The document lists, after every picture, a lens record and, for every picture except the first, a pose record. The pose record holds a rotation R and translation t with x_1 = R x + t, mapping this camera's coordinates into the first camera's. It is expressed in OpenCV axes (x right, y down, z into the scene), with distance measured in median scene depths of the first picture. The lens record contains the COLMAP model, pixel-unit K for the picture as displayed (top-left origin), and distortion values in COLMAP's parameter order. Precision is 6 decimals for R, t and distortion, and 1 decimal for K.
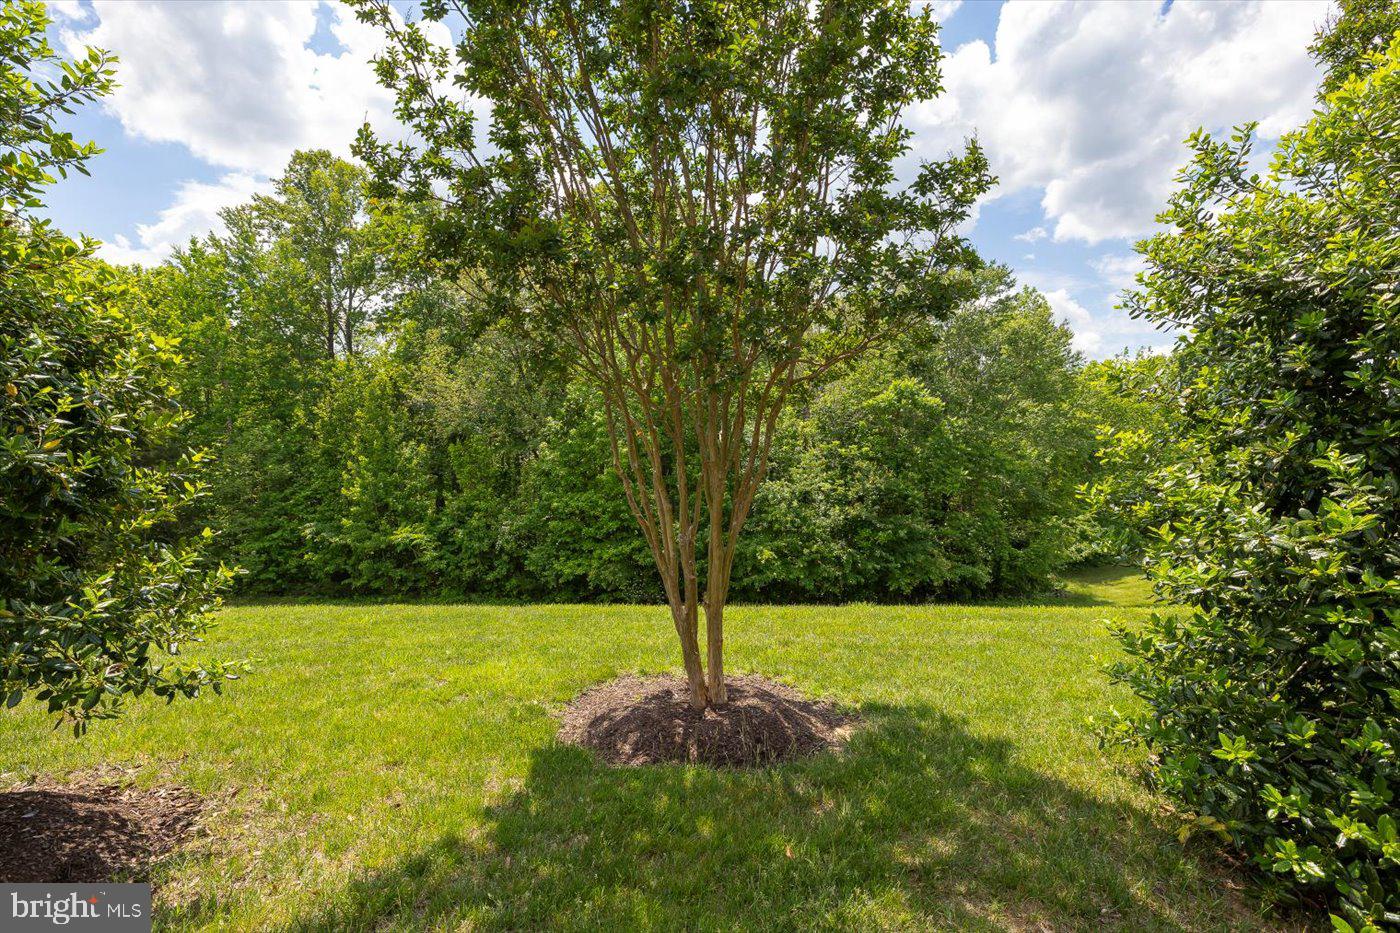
lens RADIAL K [[647.7, 0, 699.6], [0, 647.7, 459.8], [0, 0, 1]] dist [-0.000503, -0.000096]
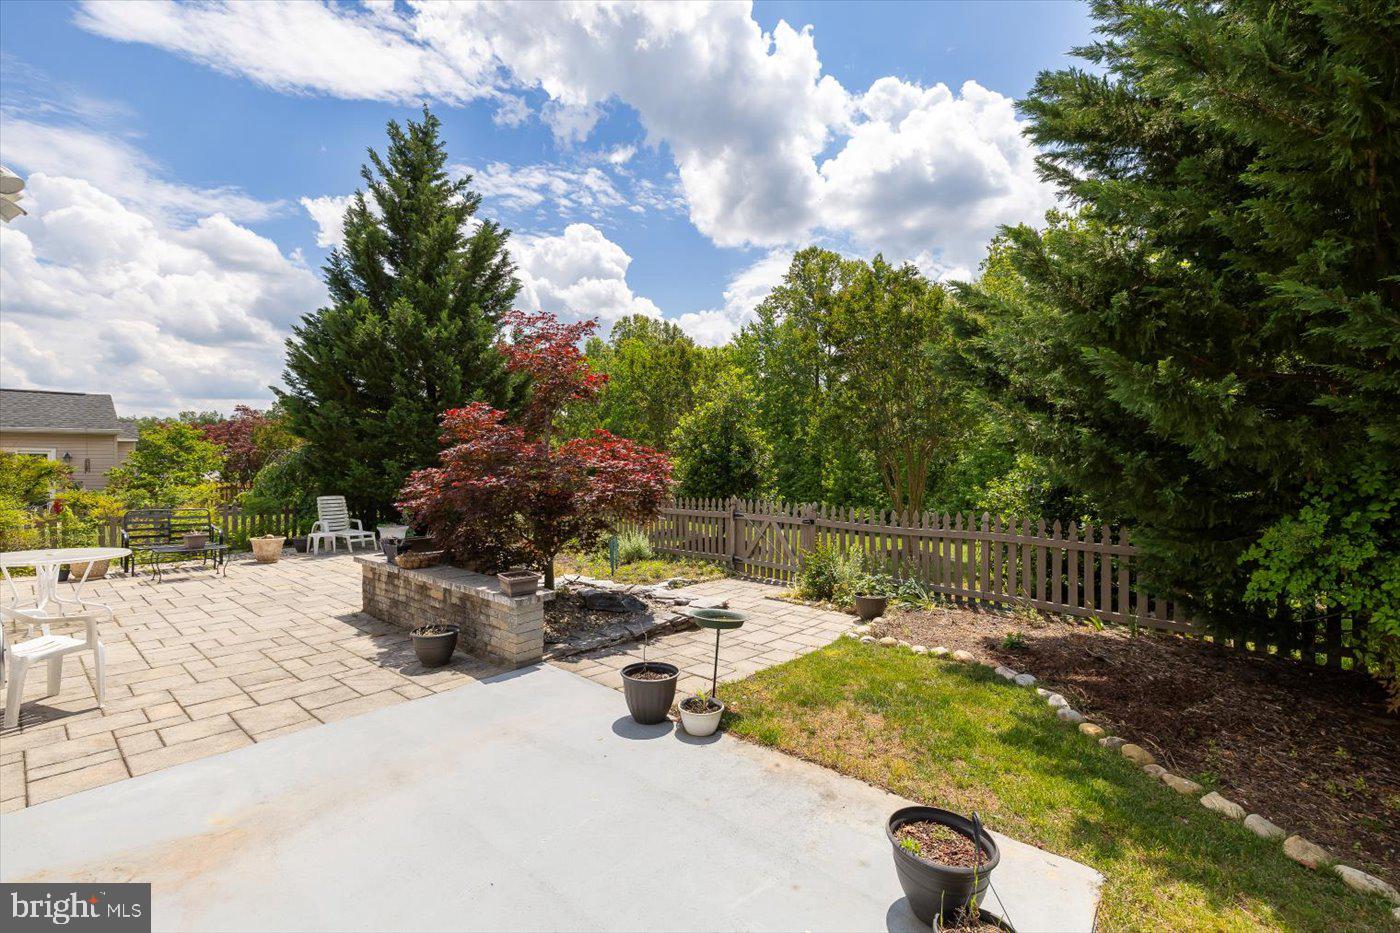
lens RADIAL K [[590.5, 0, 701.9], [0, 590.5, 464.0], [0, 0, 1]] dist [-0.000831, 0.000133]
pose [[0.752816, 0.003253, -0.658222, 0.123922], [0.000760, 0.999983, 0.005811, -0.002741], [0.658230, -0.004875, 0.752801, -0.190831]]
